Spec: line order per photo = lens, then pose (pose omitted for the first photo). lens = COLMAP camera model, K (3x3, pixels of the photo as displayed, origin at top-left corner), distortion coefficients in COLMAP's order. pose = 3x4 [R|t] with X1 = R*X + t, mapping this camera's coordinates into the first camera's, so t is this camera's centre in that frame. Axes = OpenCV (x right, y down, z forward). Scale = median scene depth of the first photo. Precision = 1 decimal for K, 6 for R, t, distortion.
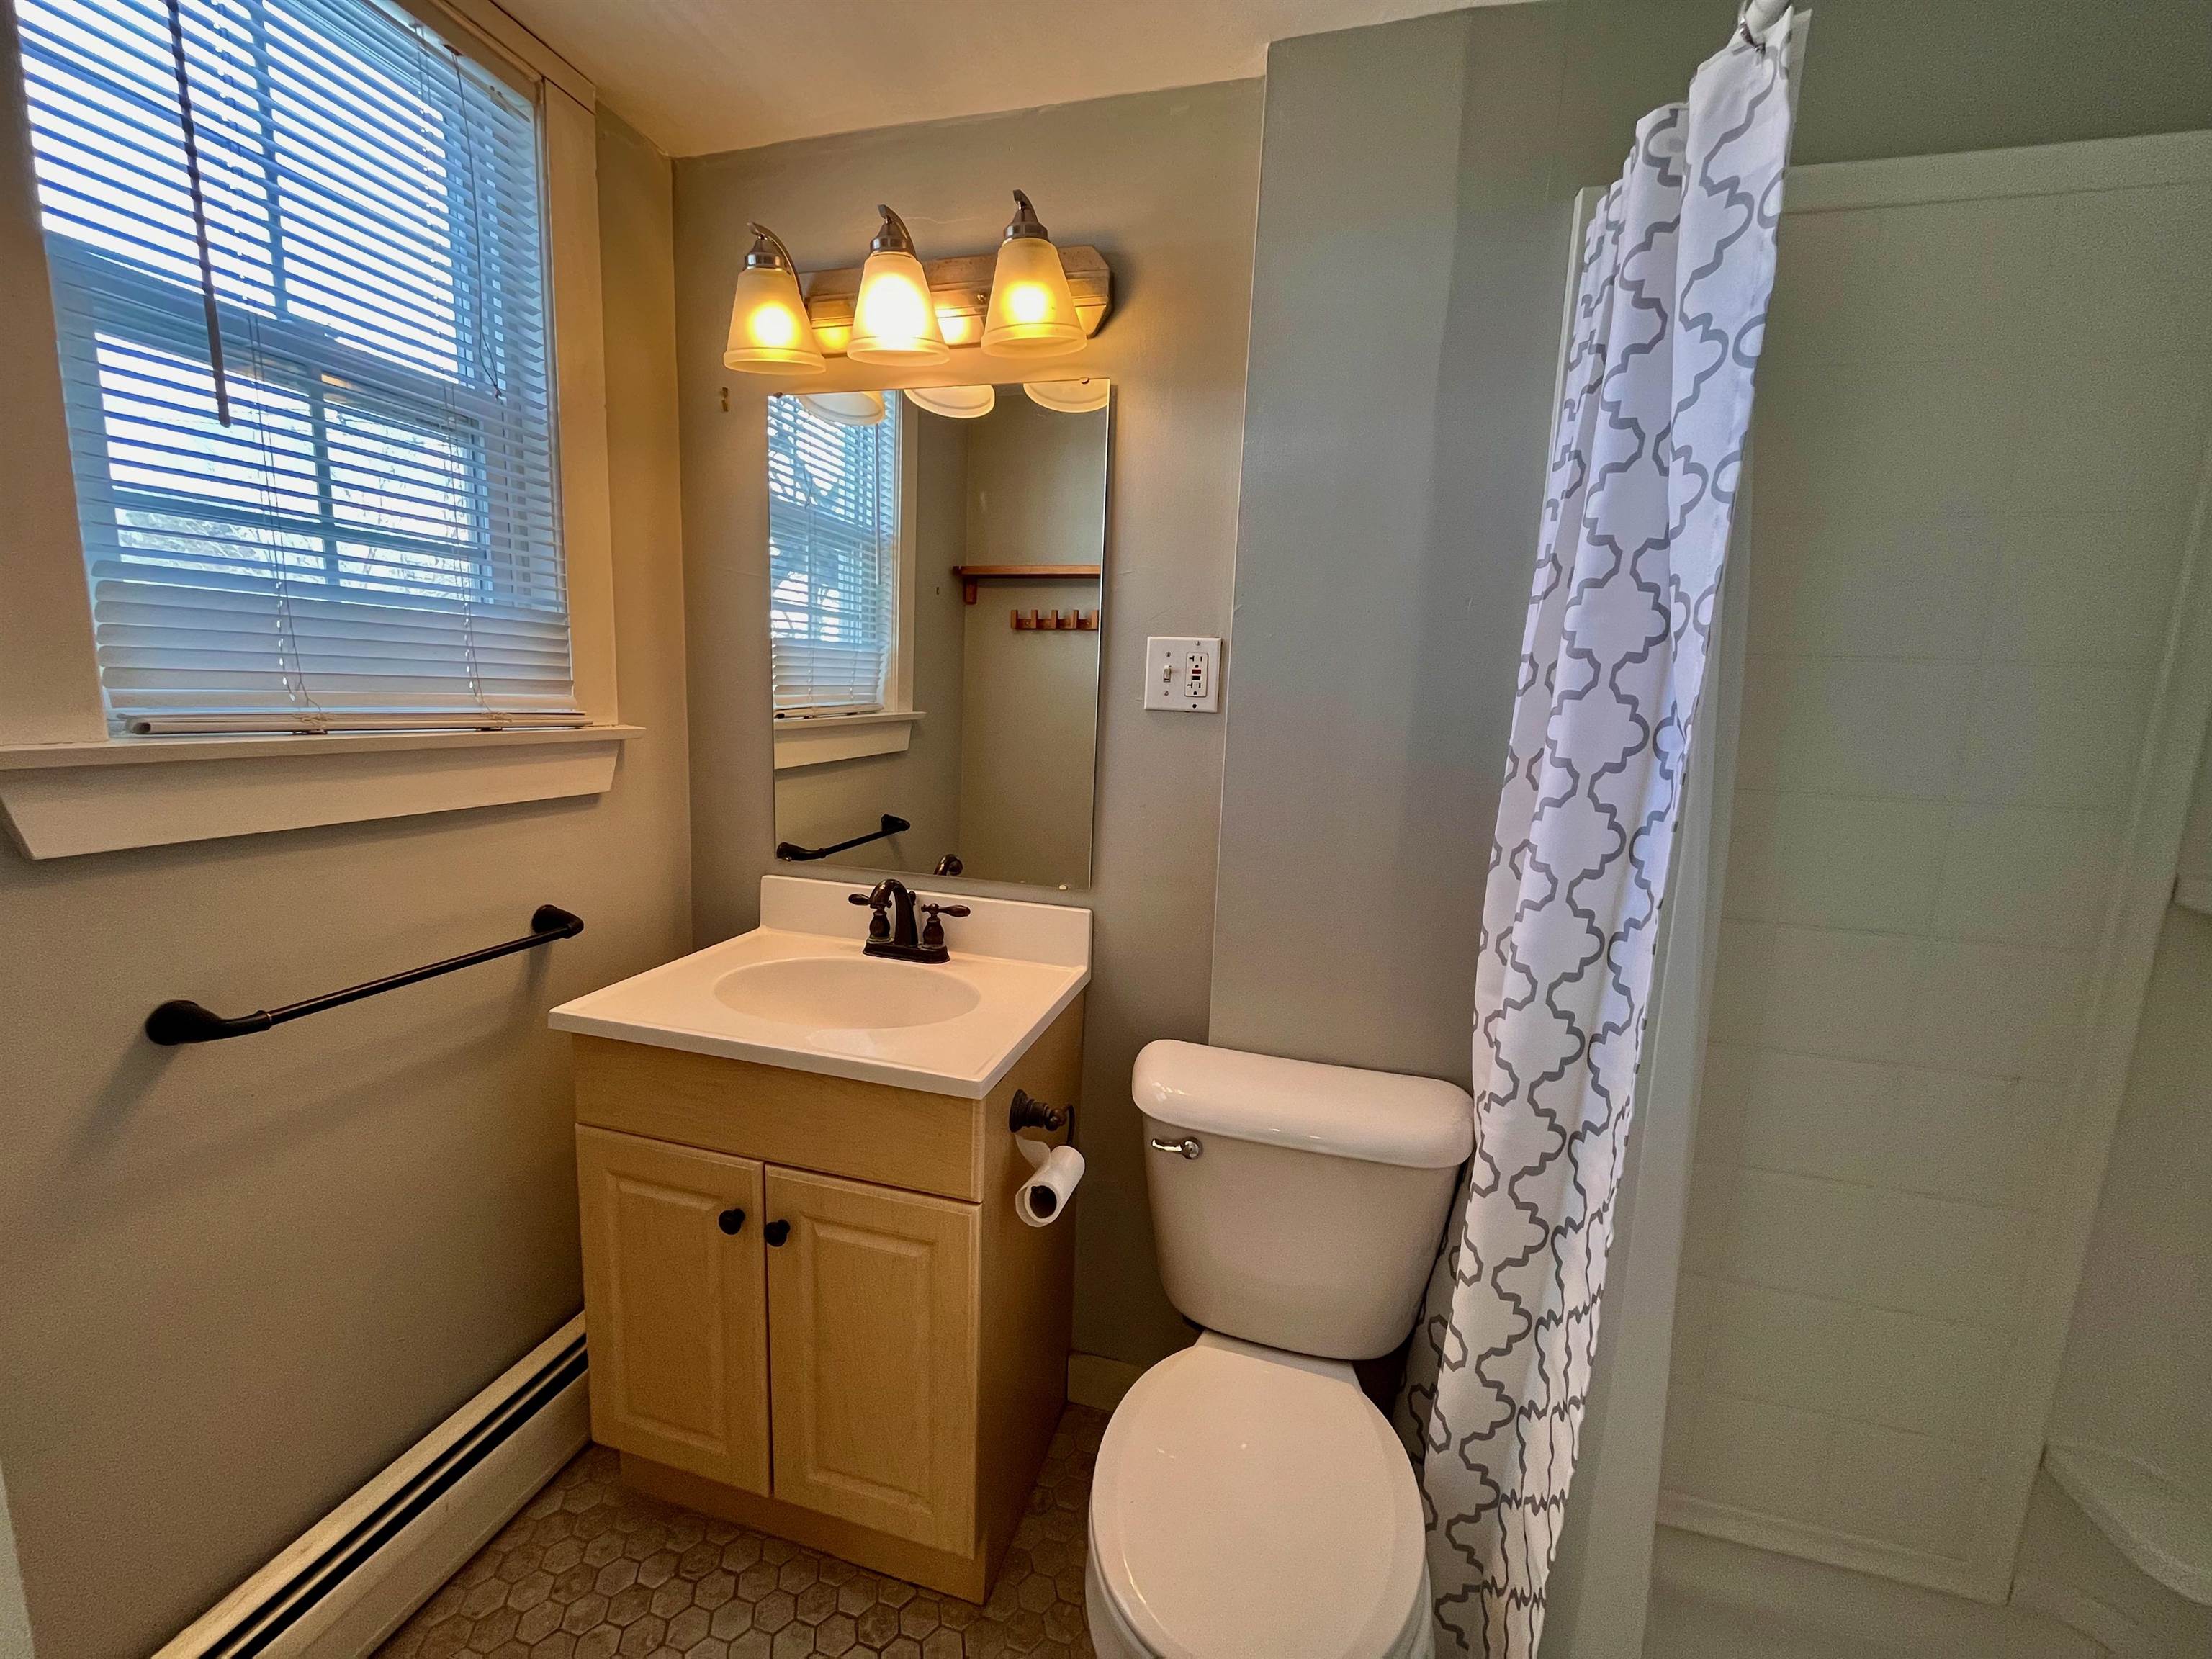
lens RADIAL K [[892.9, 0, 1099.9], [0, 892.9, 826.5], [0, 0, 1]] dist [-0.003625, 0.000288]
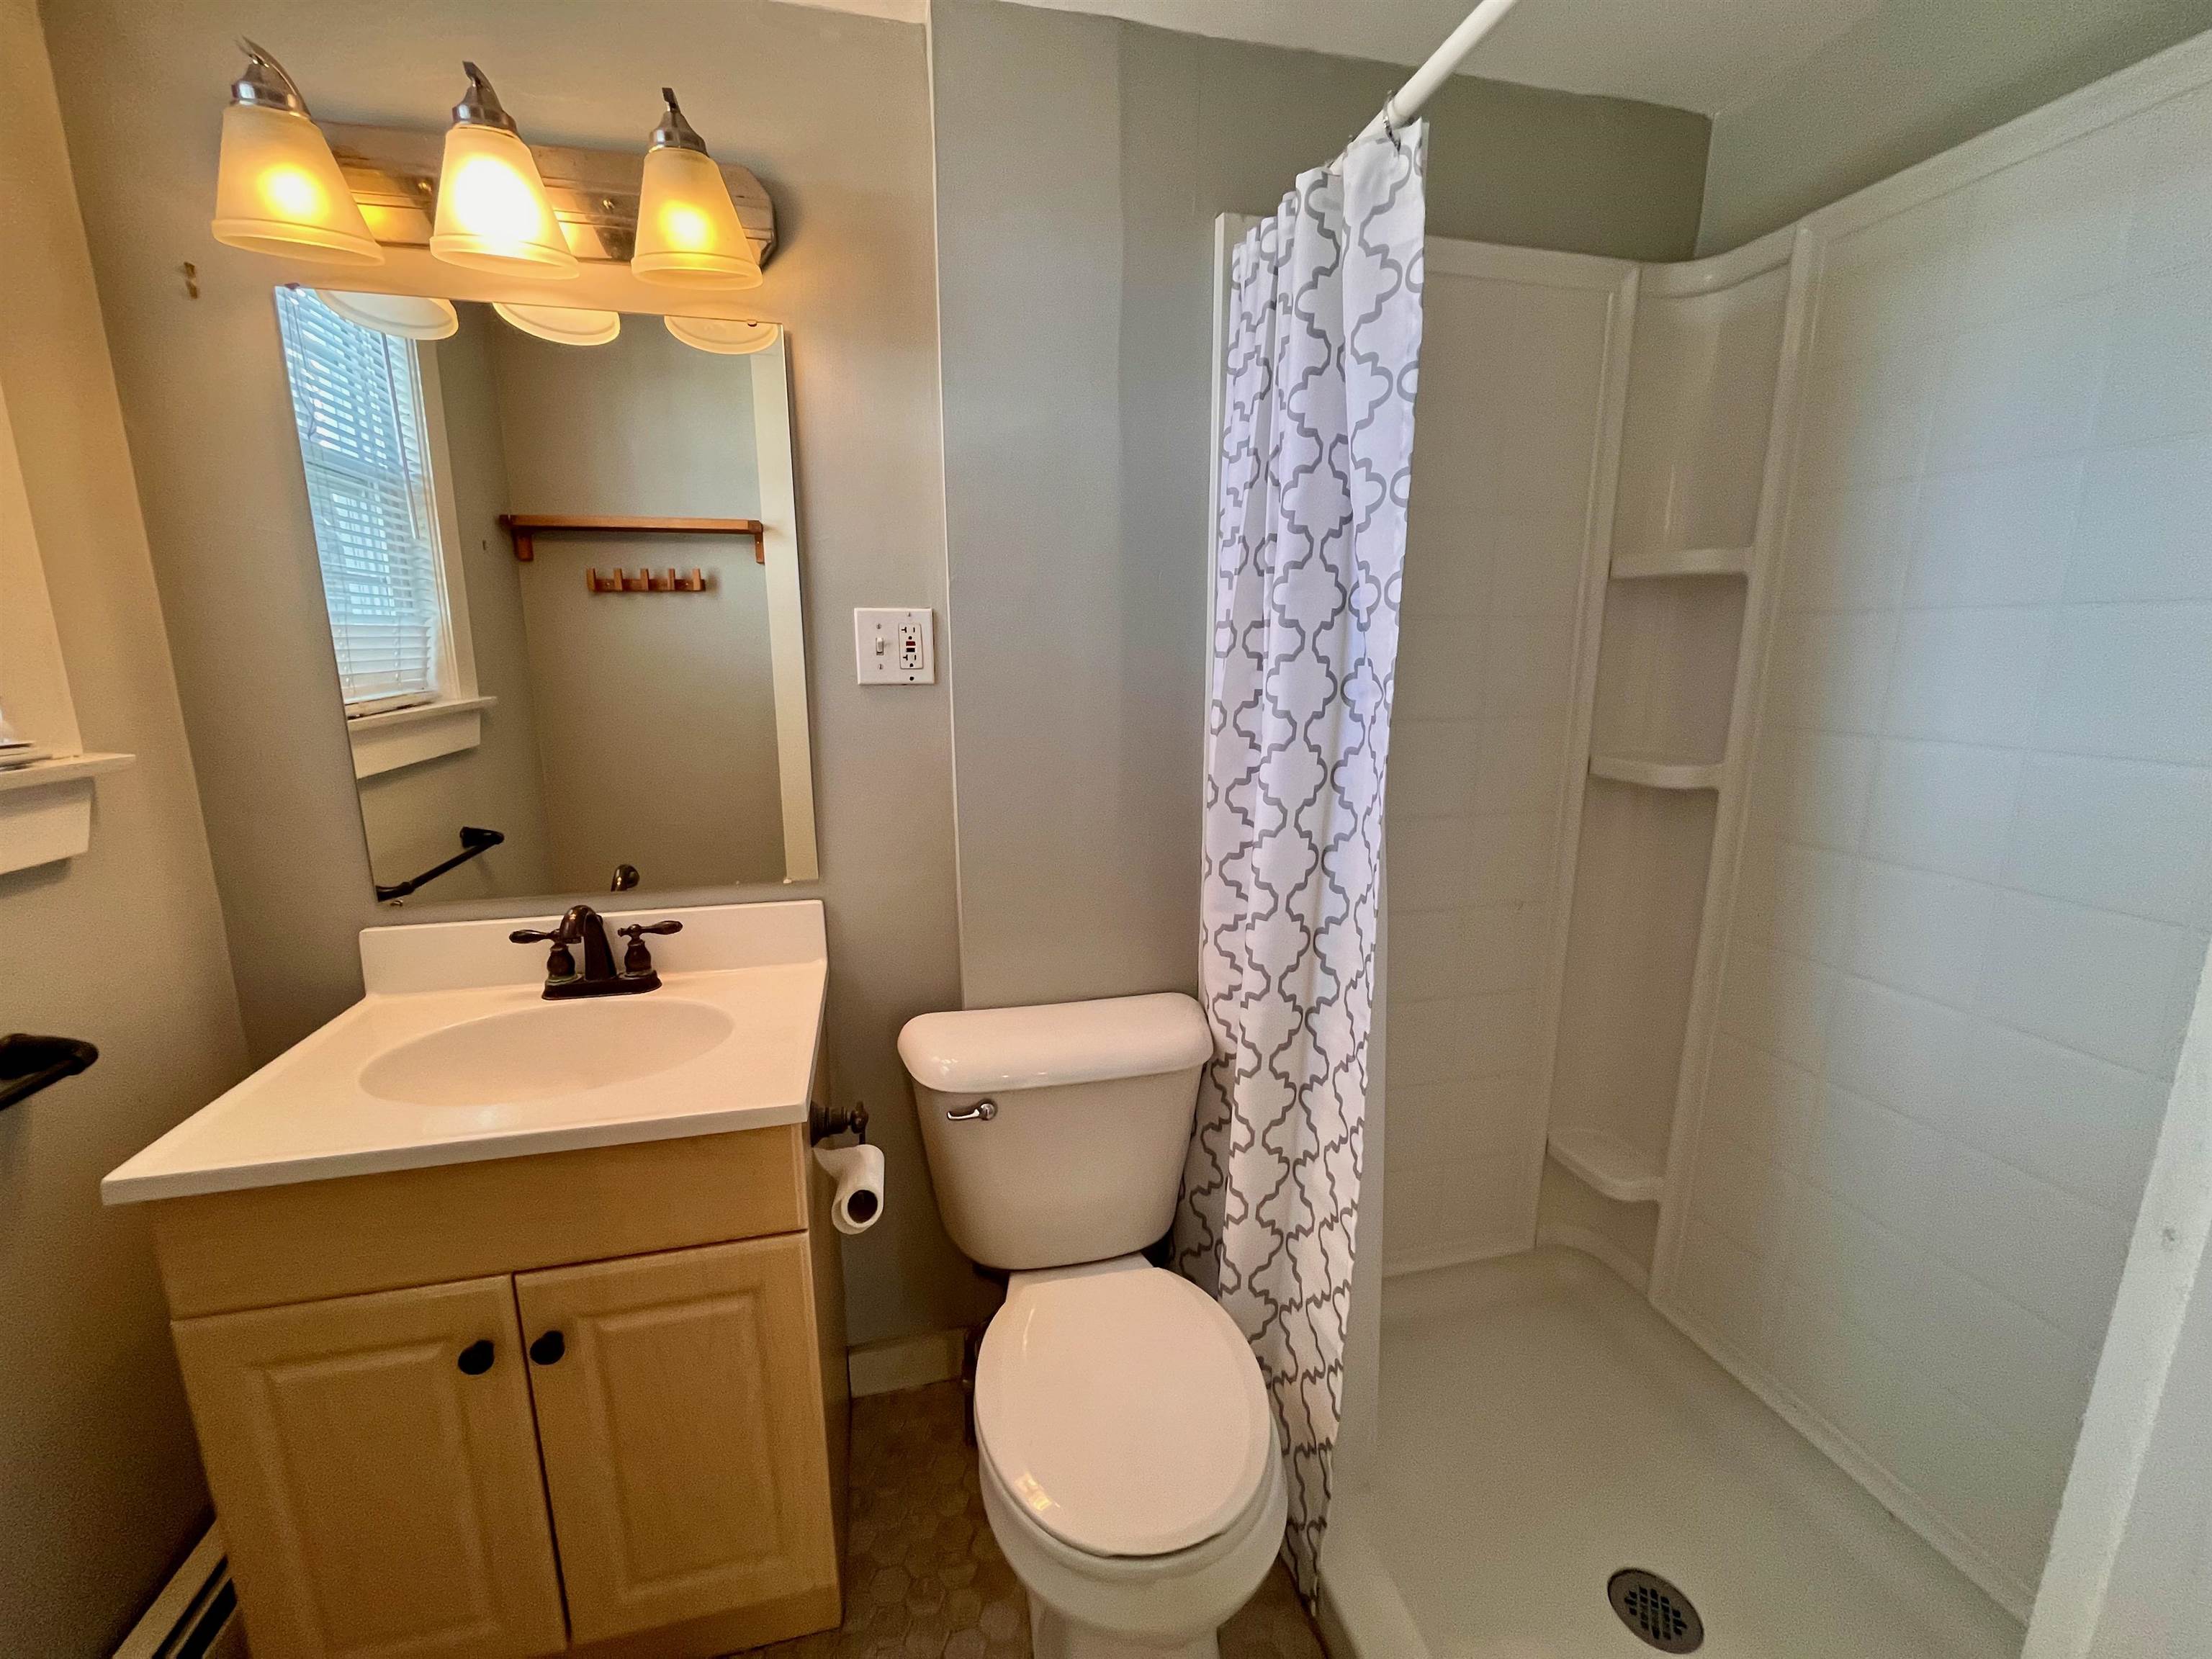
lens RADIAL K [[892.9, 0, 1097.3], [0, 892.9, 827.3], [0, 0, 1]] dist [-0.003625, 0.000288]
pose [[0.874178, -0.136584, 0.466001, -0.223333], [0.109494, 0.990358, 0.084870, -0.038202], [-0.473100, -0.023167, 0.880704, 0.035214]]
